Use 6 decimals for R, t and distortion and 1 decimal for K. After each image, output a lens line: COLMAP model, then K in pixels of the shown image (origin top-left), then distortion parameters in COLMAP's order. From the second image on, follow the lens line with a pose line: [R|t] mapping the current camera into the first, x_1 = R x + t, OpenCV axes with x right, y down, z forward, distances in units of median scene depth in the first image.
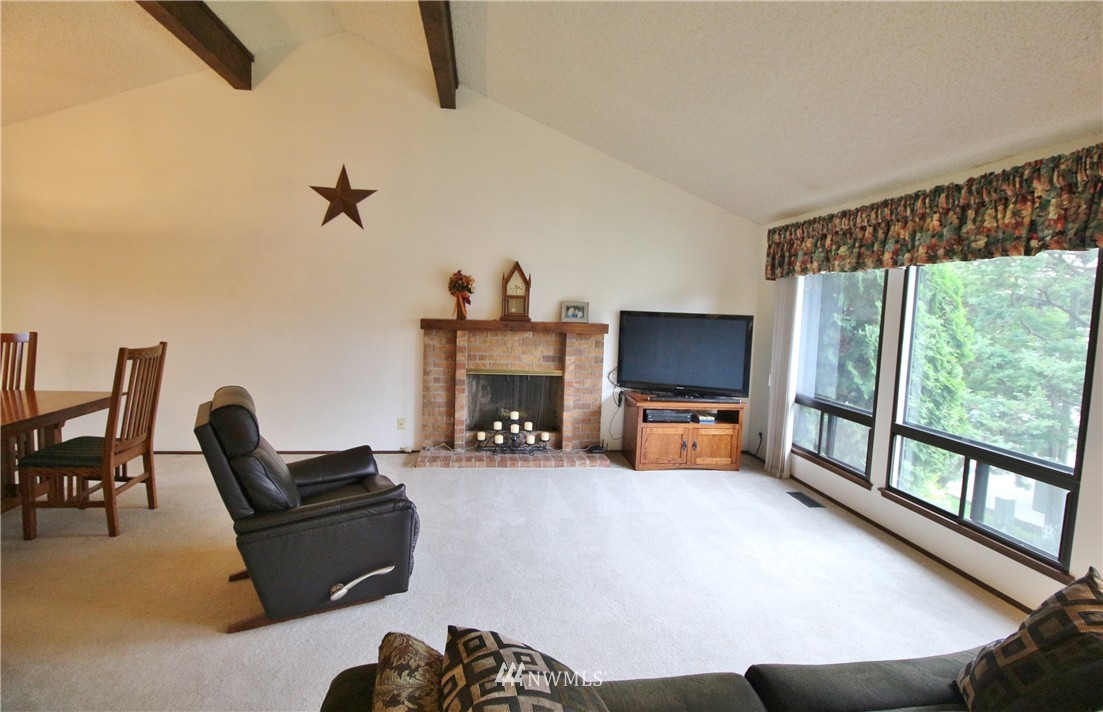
lens RADIAL K [[534.8, 0, 551.5], [0, 534.8, 356.0], [0, 0, 1]] dist [0.000992, -0.000183]
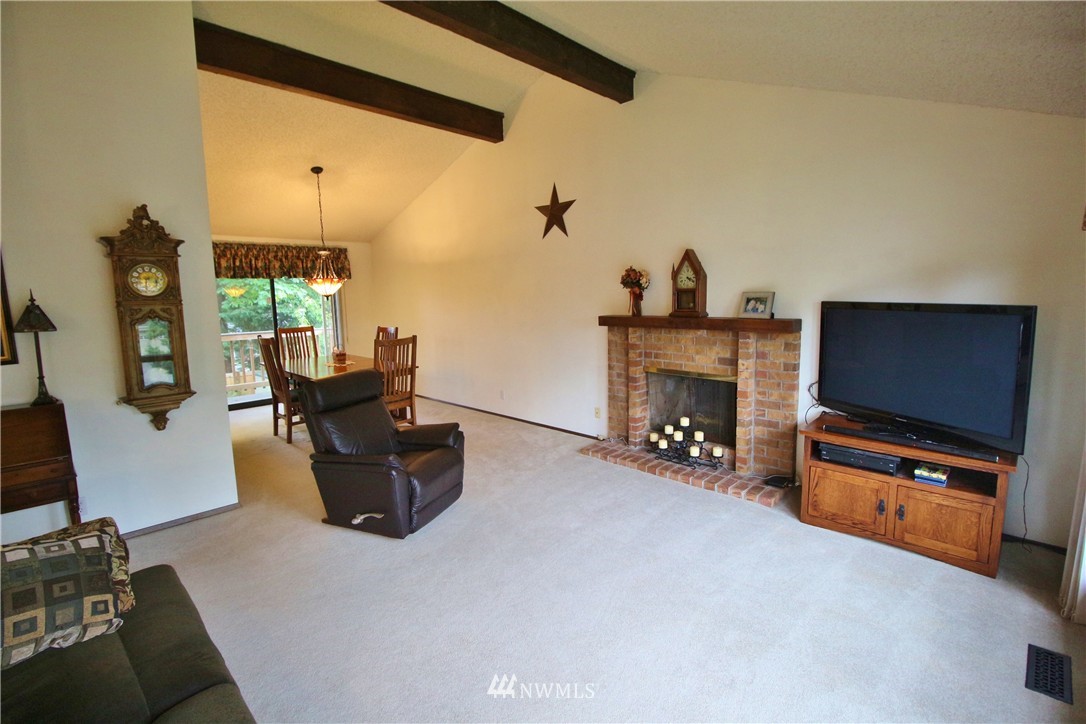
lens RADIAL K [[508.1, 0, 543.0], [0, 508.1, 362.0], [0, 0, 1]] dist [-0.002592, -0.000356]
pose [[0.607945, 0.064517, -0.791353, 0.466573], [-0.031956, 0.997874, 0.056804, -0.031070], [0.793336, -0.009245, 0.608714, 0.292204]]
